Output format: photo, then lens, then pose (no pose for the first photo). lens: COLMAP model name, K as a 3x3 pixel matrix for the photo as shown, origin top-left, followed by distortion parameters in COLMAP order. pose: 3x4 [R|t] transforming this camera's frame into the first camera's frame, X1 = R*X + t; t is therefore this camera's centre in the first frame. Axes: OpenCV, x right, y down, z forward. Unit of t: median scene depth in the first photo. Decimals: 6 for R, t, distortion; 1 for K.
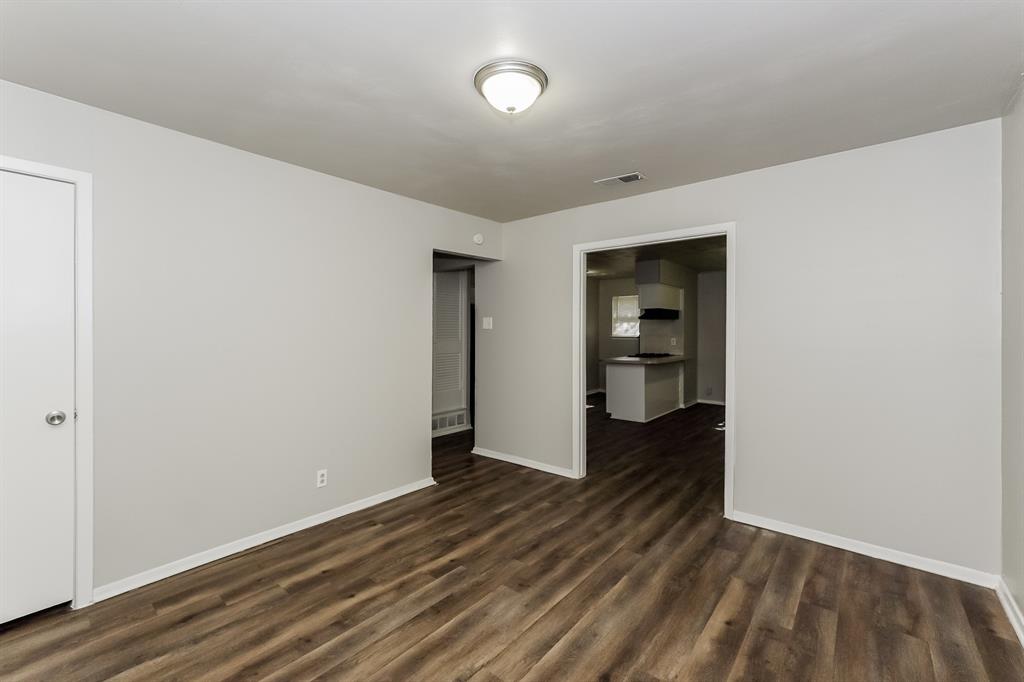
lens RADIAL K [[429.5, 0, 508.7], [0, 429.5, 335.3], [0, 0, 1]] dist [0.000600, 0.002241]
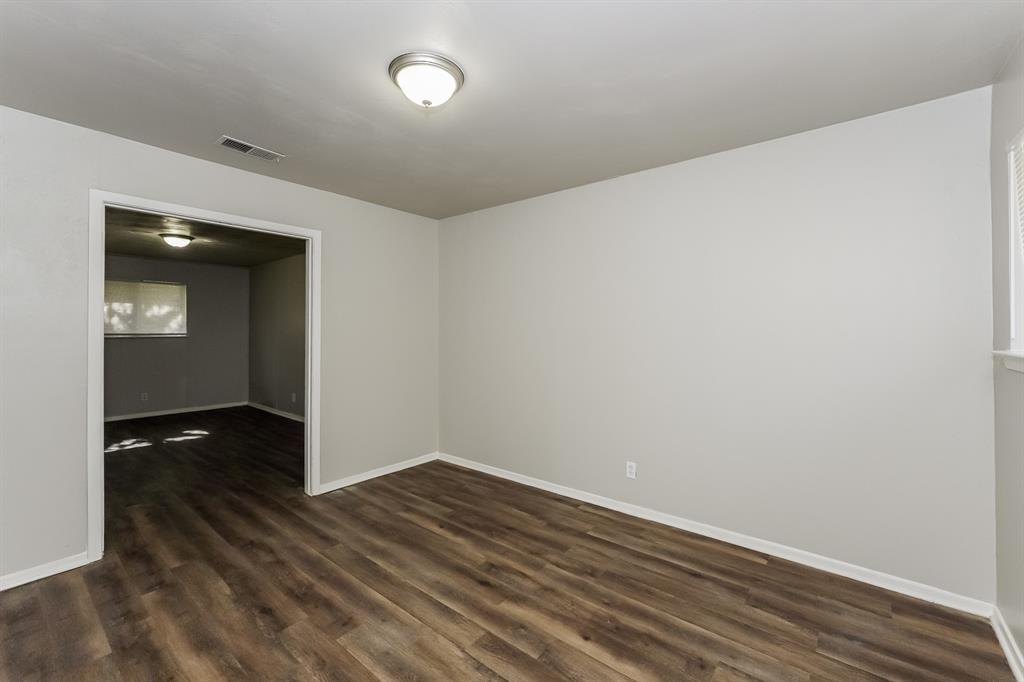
lens RADIAL K [[429.5, 0, 510.0], [0, 429.5, 337.2], [0, 0, 1]] dist [0.000600, 0.002241]
pose [[-0.017922, -0.016134, 0.999709, -0.739766], [0.009001, 0.999827, 0.016297, 0.001863], [-0.999799, 0.009291, -0.017773, 0.616837]]
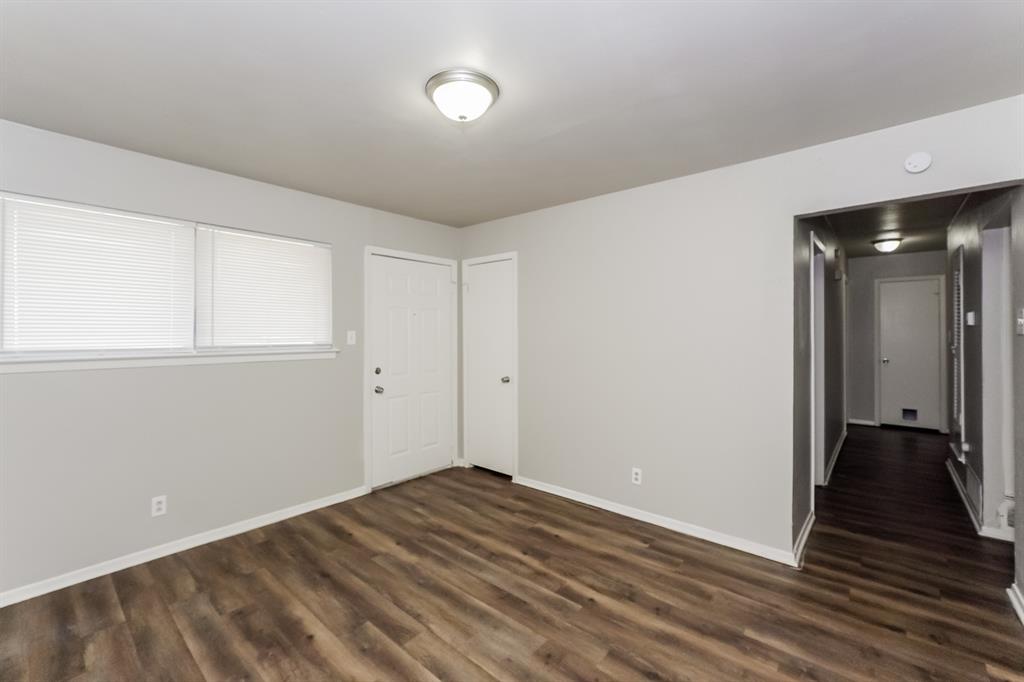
lens RADIAL K [[429.5, 0, 508.7], [0, 429.5, 333.7], [0, 0, 1]] dist [0.000600, 0.002241]
pose [[-0.014832, 0.001216, -0.999889, 0.751142], [-0.007142, 0.999974, 0.001322, -0.019562], [0.999864, 0.007161, -0.014823, 0.841976]]
